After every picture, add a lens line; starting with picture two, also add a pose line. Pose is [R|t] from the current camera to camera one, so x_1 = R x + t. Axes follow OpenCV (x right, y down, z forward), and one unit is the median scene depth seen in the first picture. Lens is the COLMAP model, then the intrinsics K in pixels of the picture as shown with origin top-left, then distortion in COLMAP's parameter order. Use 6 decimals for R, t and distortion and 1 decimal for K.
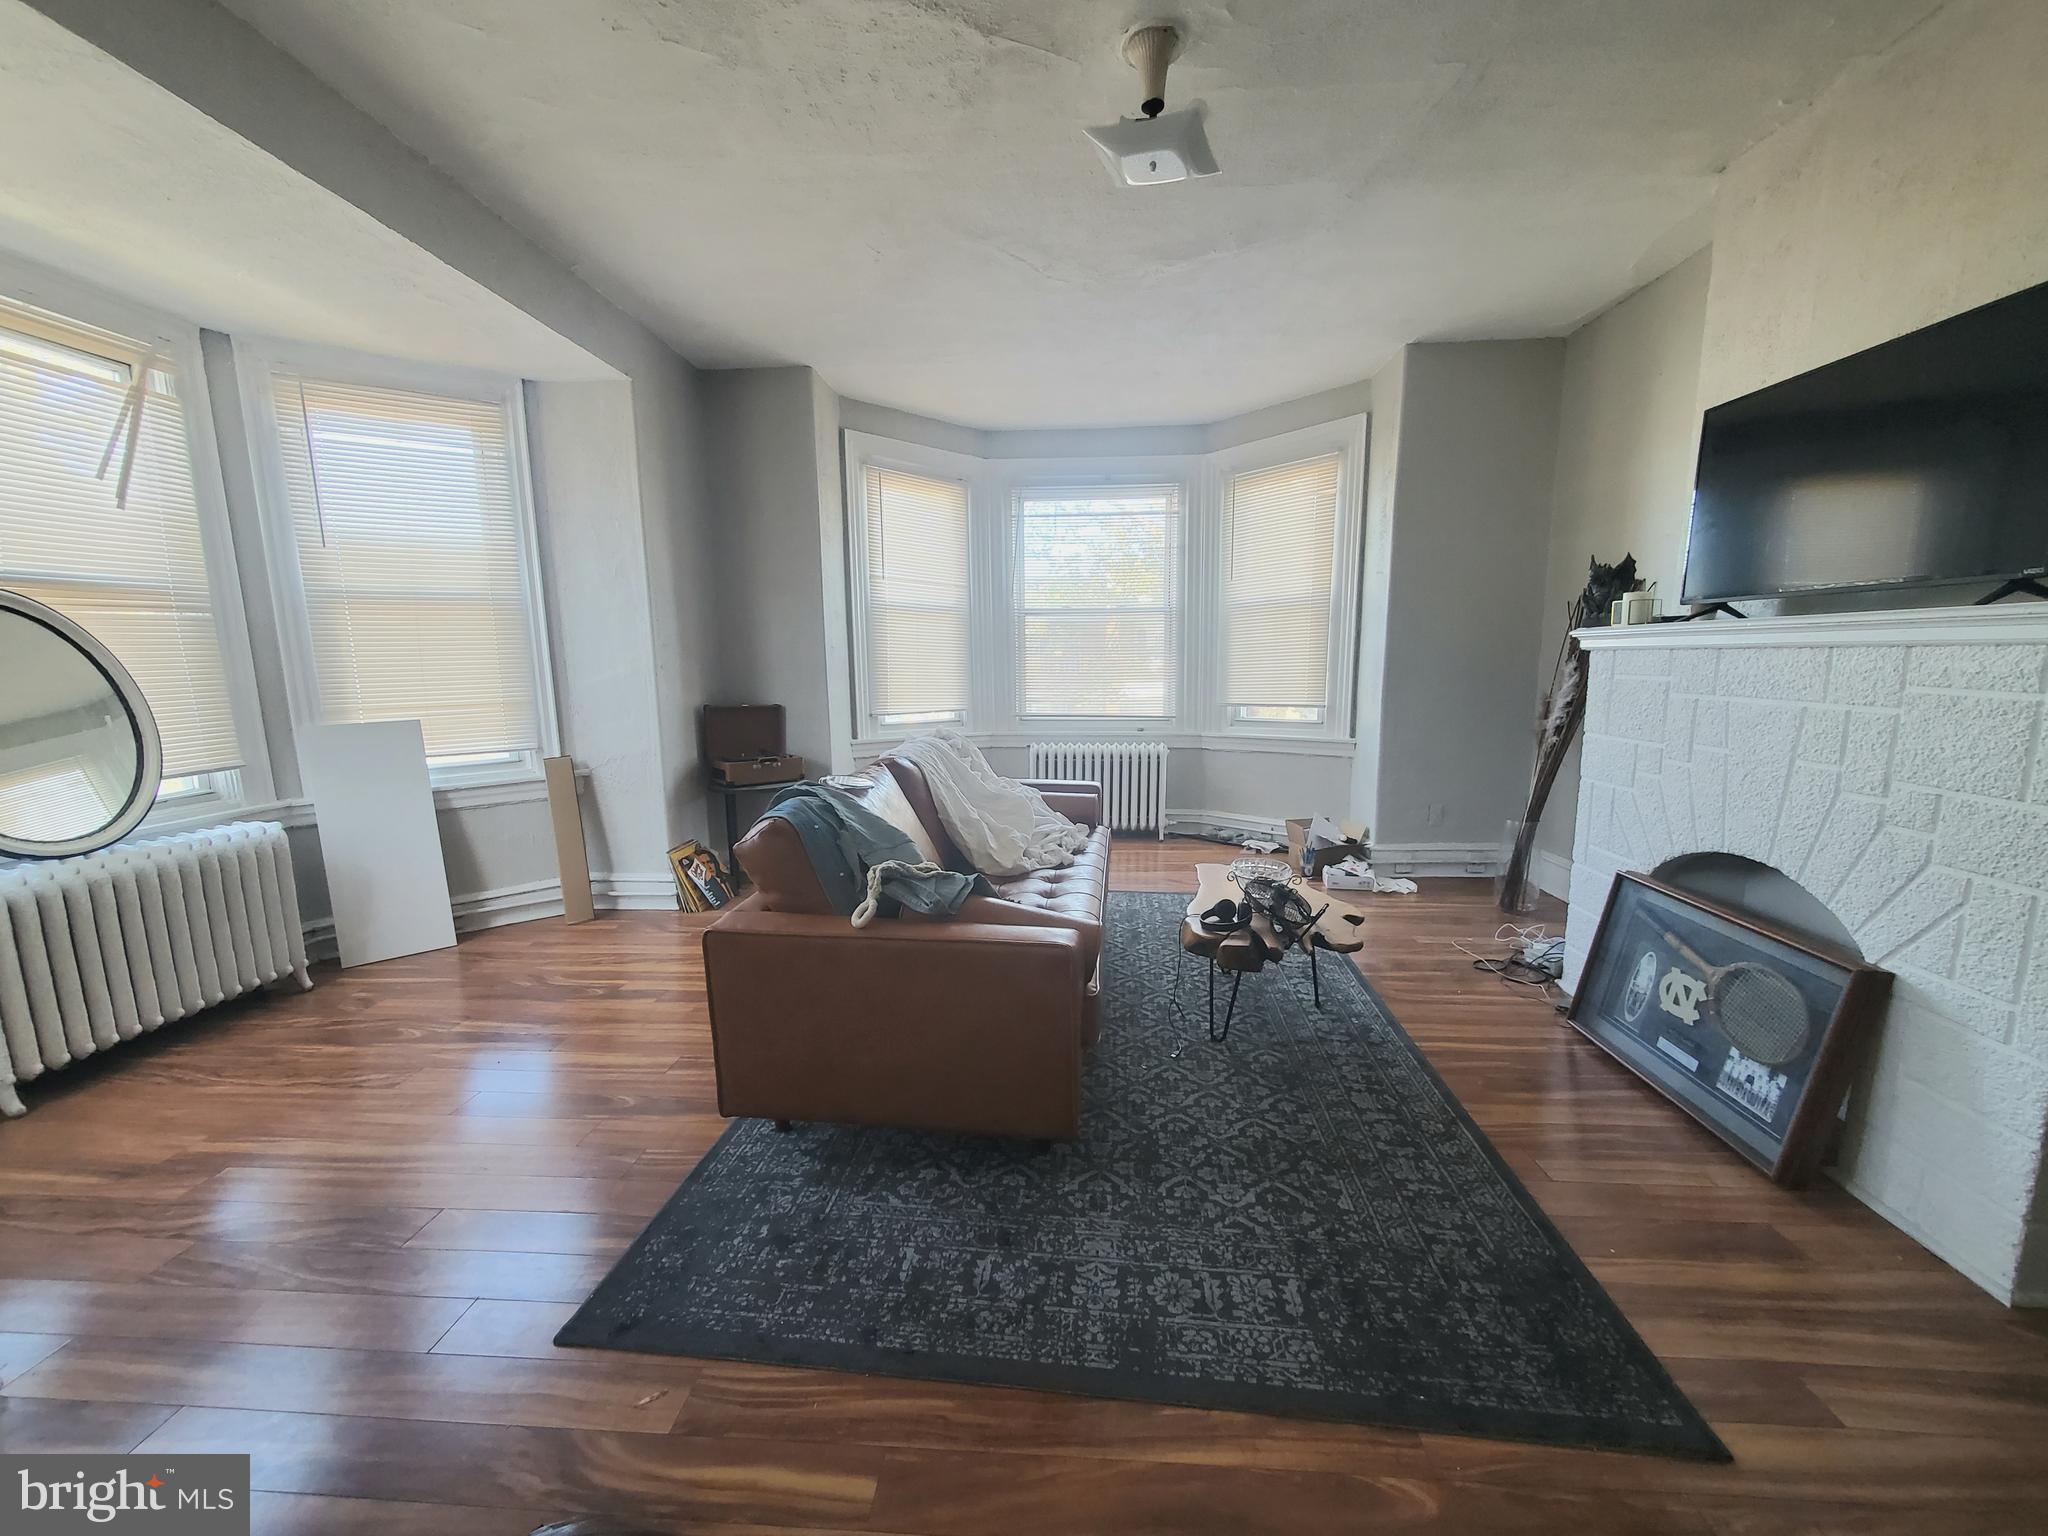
lens RADIAL K [[814.7, 0, 1024.0], [0, 814.7, 768.0], [0, 0, 1]] dist [-0.000366, 0.000063]
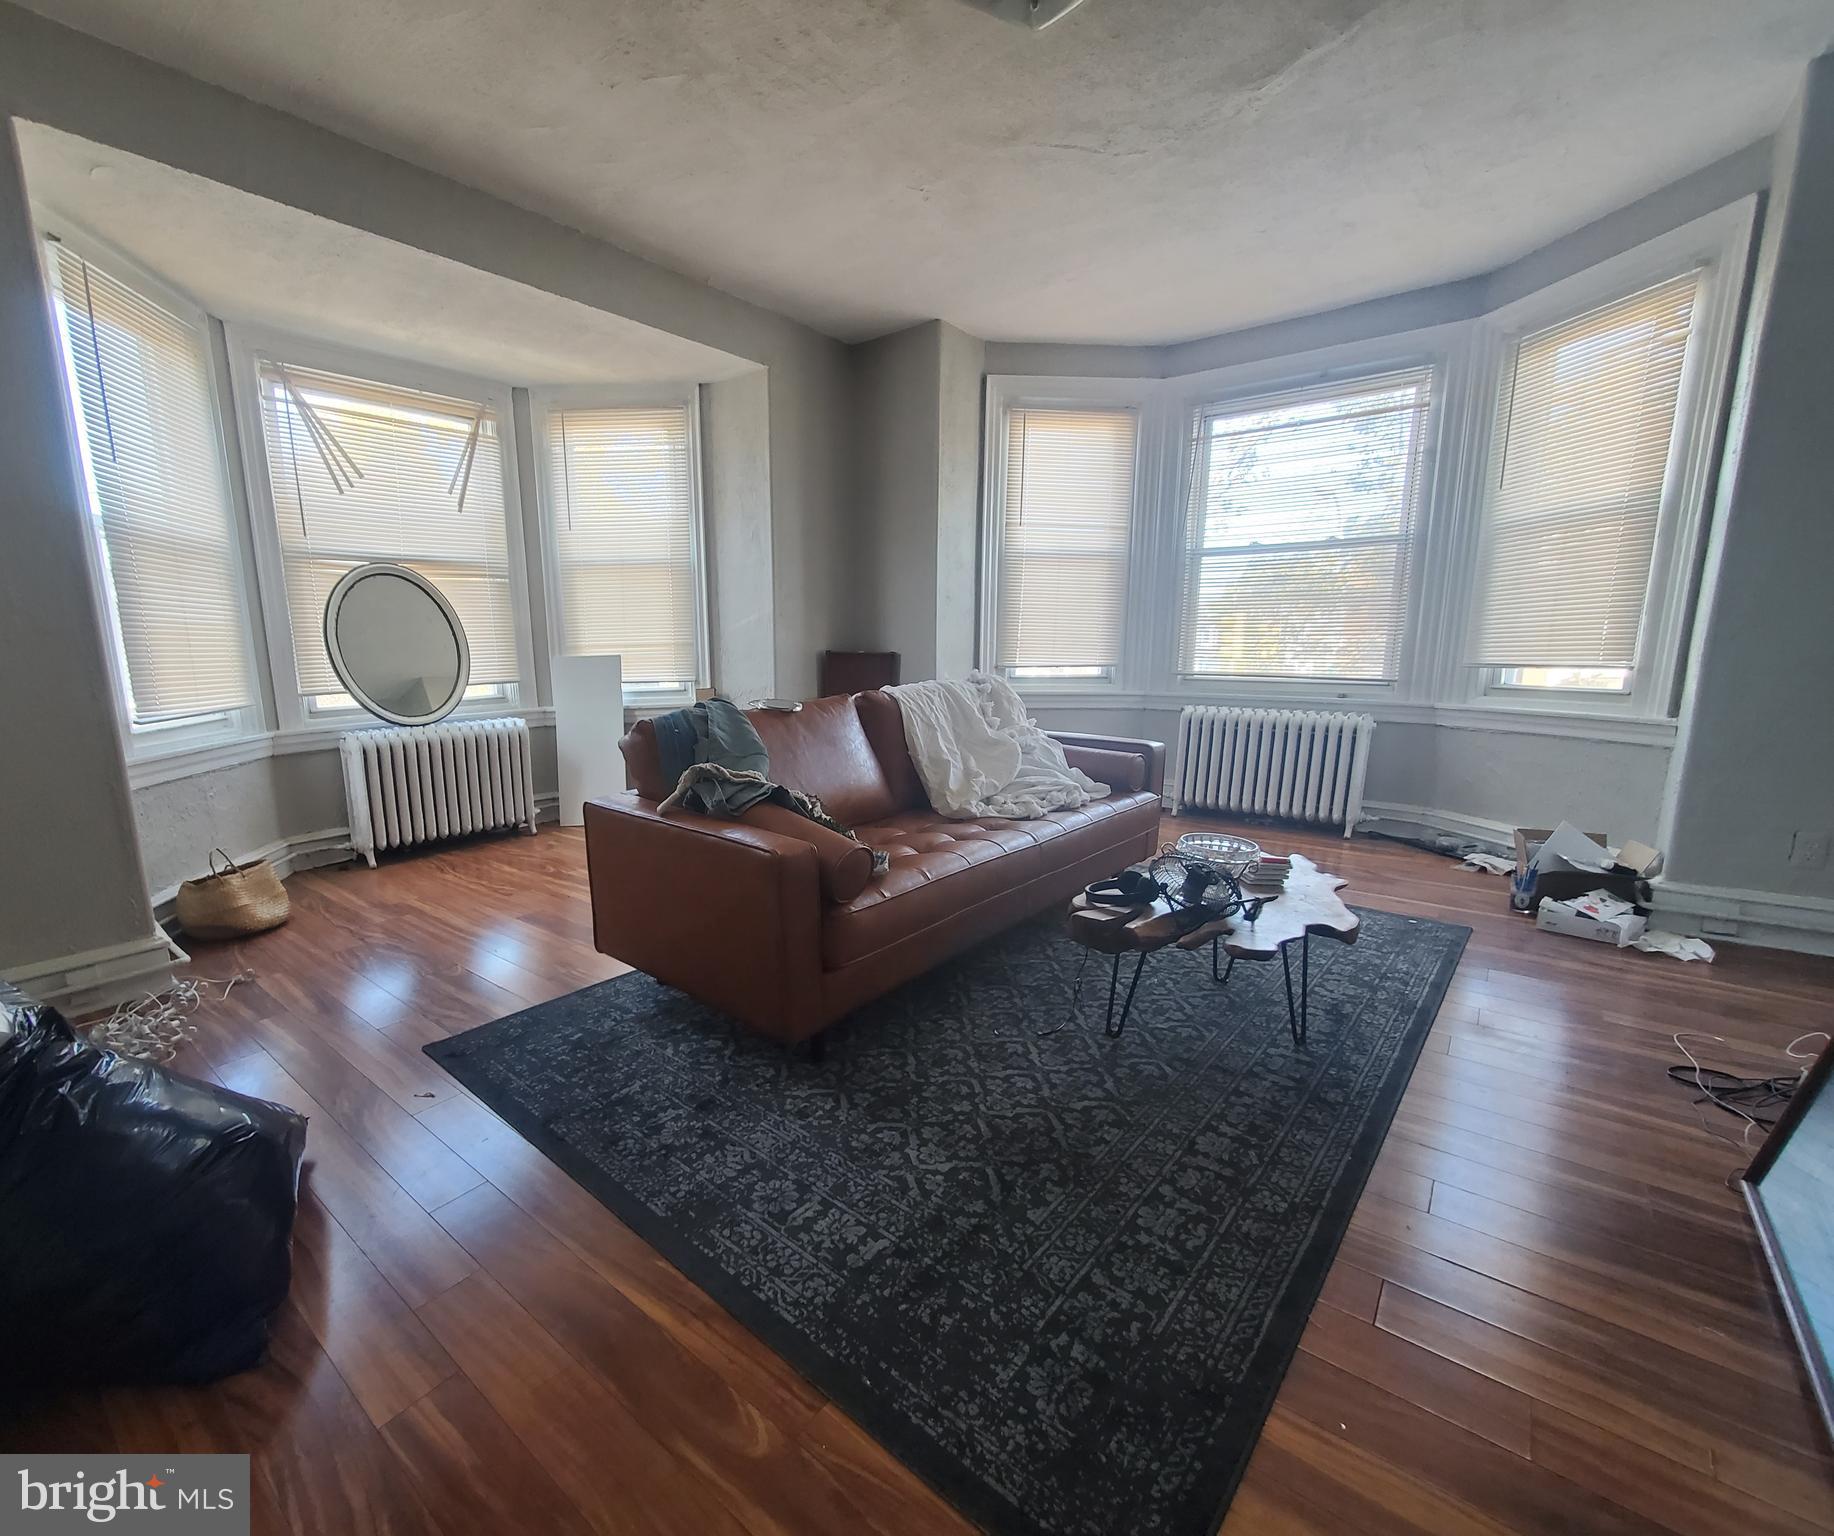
lens RADIAL K [[820.4, 0, 799.9], [0, 820.4, 765.8], [0, 0, 1]] dist [0.012990, -0.009483]
pose [[0.795769, 0.096196, -0.597911, 0.338277], [-0.076764, 0.995362, 0.057975, 0.022744], [0.600715, -0.000237, 0.799463, 0.090305]]
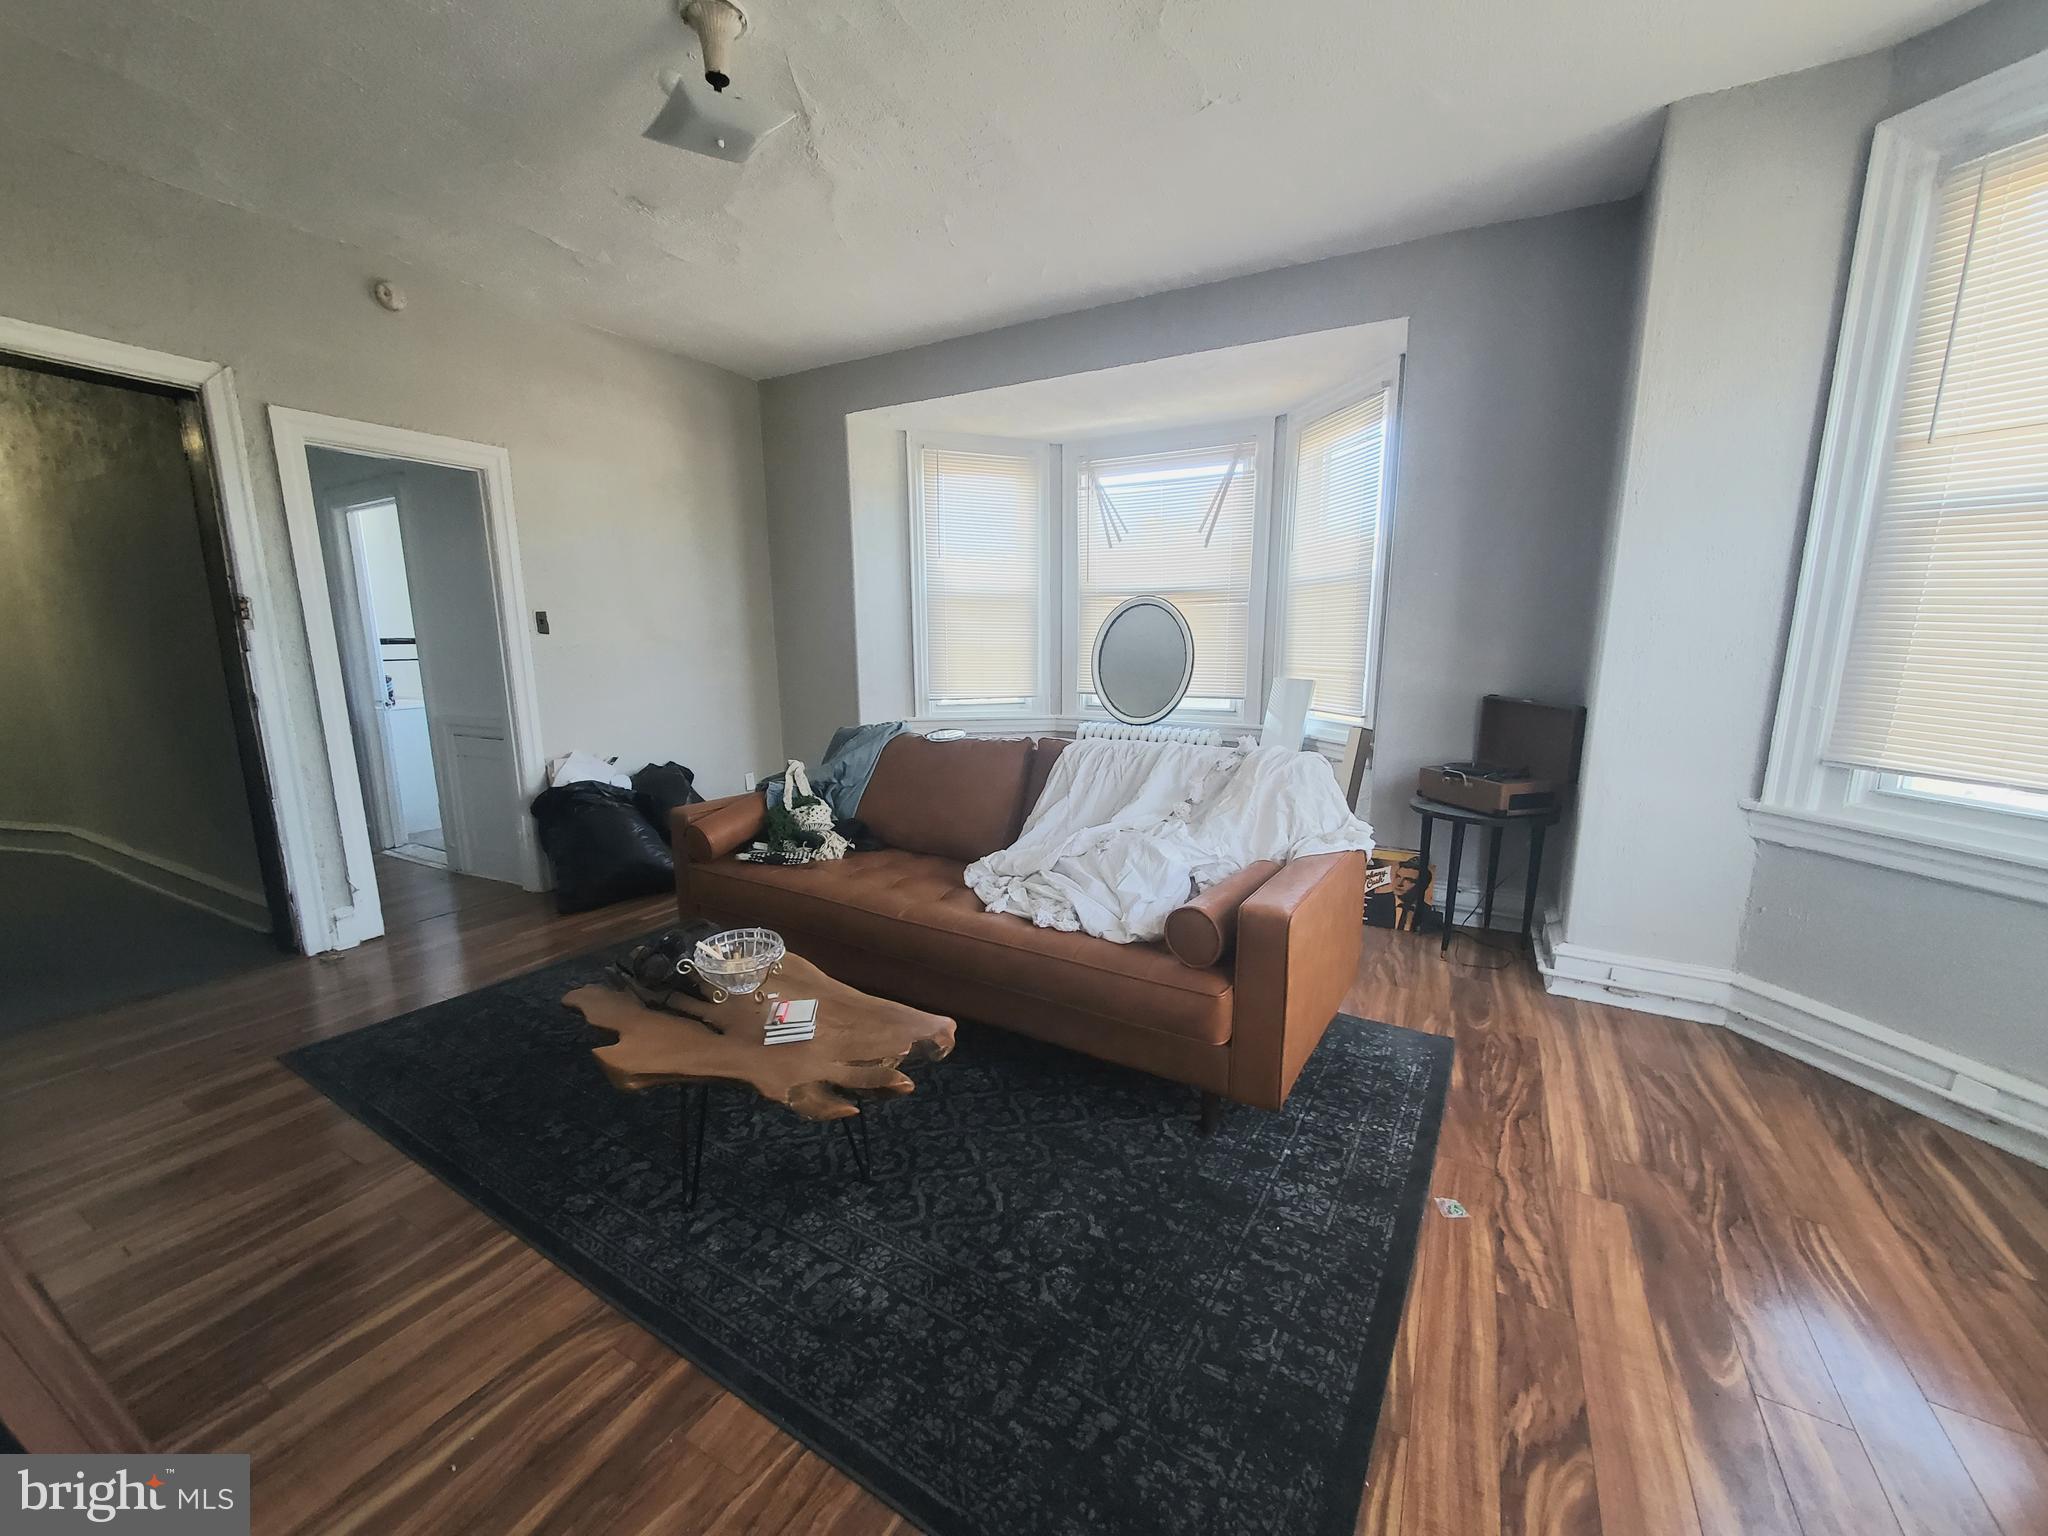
lens RADIAL K [[821.6, 0, 1028.1], [0, 821.6, 795.0], [0, 0, 1]] dist [-0.001005, -0.000186]
pose [[-0.419454, 0.181174, -0.889513, 0.627034], [-0.121404, 0.959883, 0.252755, -0.161211], [0.899622, 0.214010, -0.380632, 1.154318]]
